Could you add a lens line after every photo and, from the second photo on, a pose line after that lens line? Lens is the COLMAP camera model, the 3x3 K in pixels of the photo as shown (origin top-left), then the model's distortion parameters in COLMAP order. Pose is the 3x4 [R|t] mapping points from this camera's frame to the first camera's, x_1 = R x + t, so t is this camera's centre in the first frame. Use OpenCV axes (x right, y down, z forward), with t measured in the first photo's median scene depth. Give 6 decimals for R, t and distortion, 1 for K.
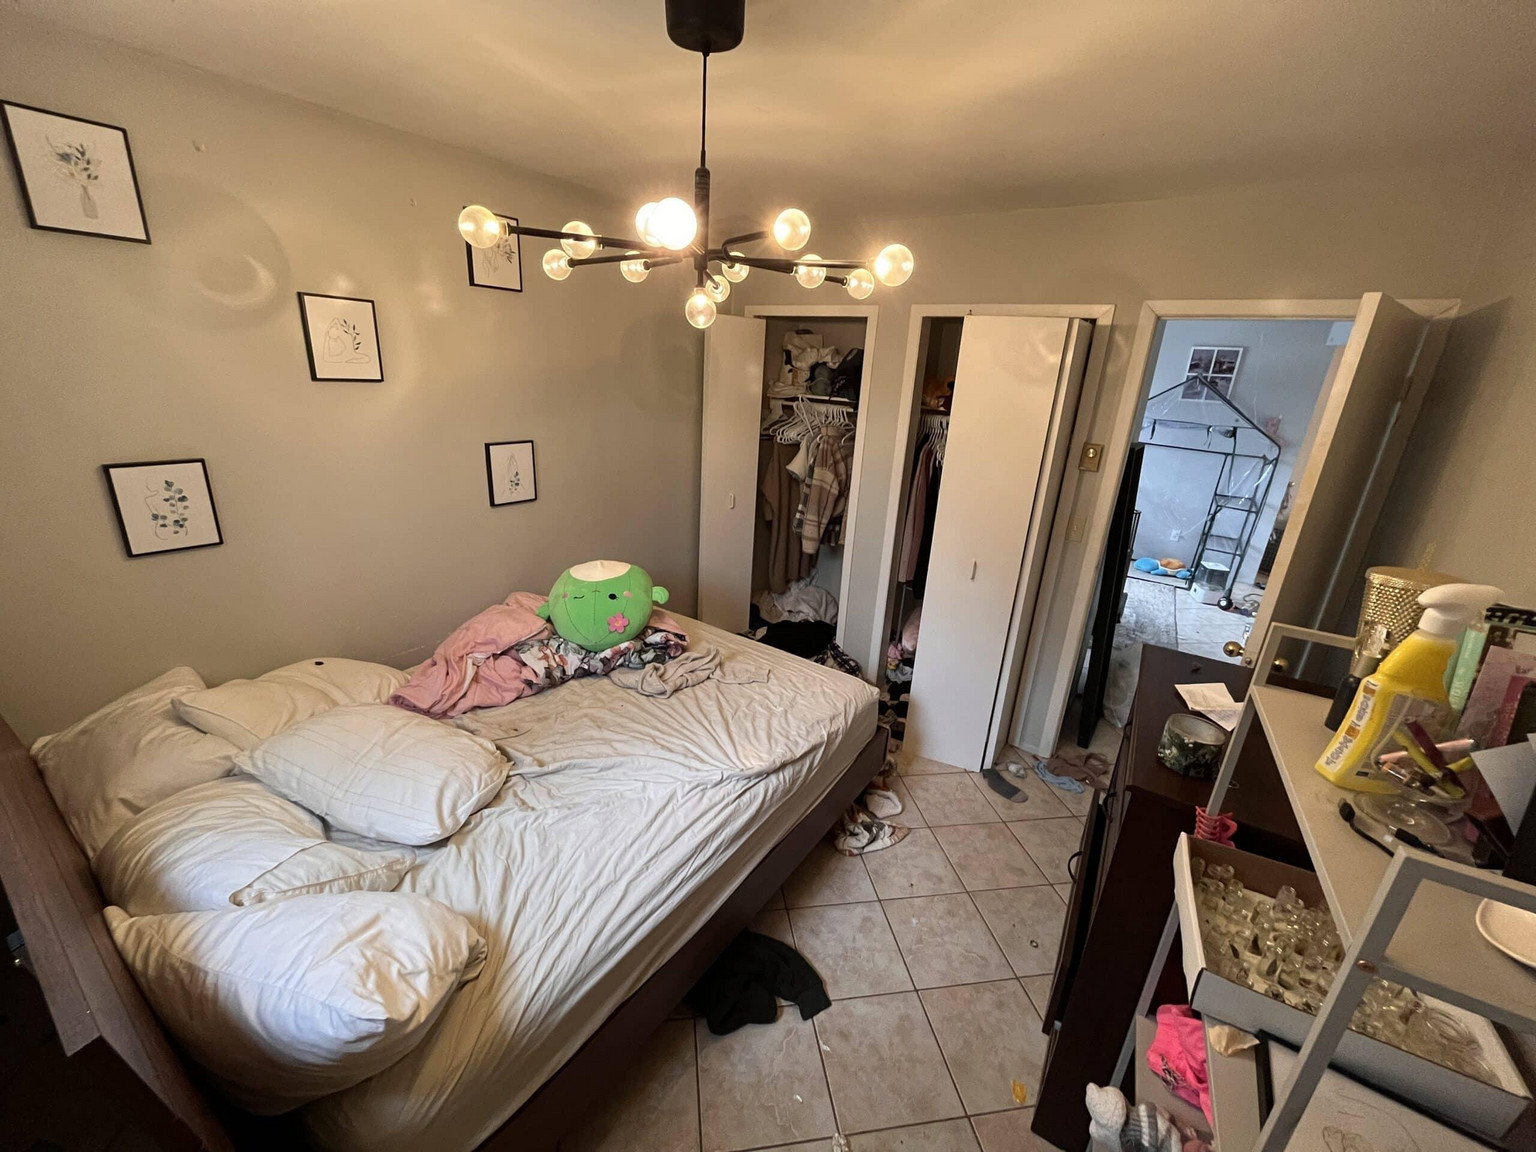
lens RADIAL K [[616.2, 0, 761.6], [0, 616.2, 569.1], [0, 0, 1]] dist [-0.003248, -0.000328]
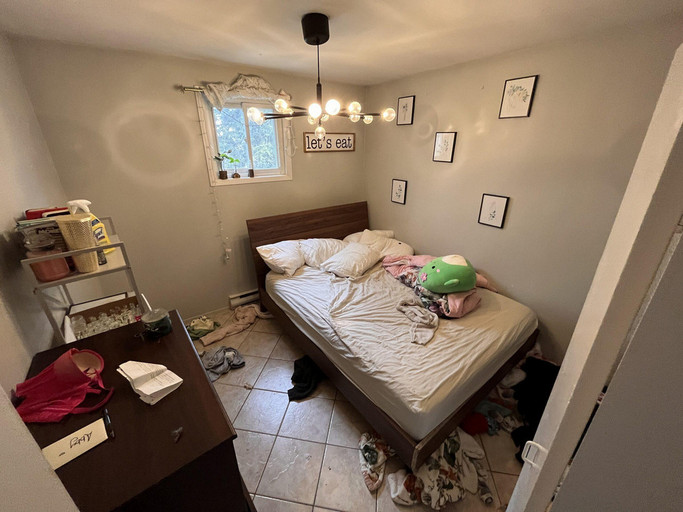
lens RADIAL K [[274.0, 0, 338.7], [0, 274.0, 252.9], [0, 0, 1]] dist [-0.003248, -0.000328]
pose [[-0.307673, 0.305847, -0.900997, 0.491625], [-0.321146, 0.857983, 0.400911, -0.193179], [0.895658, 0.412701, -0.165756, 0.618734]]
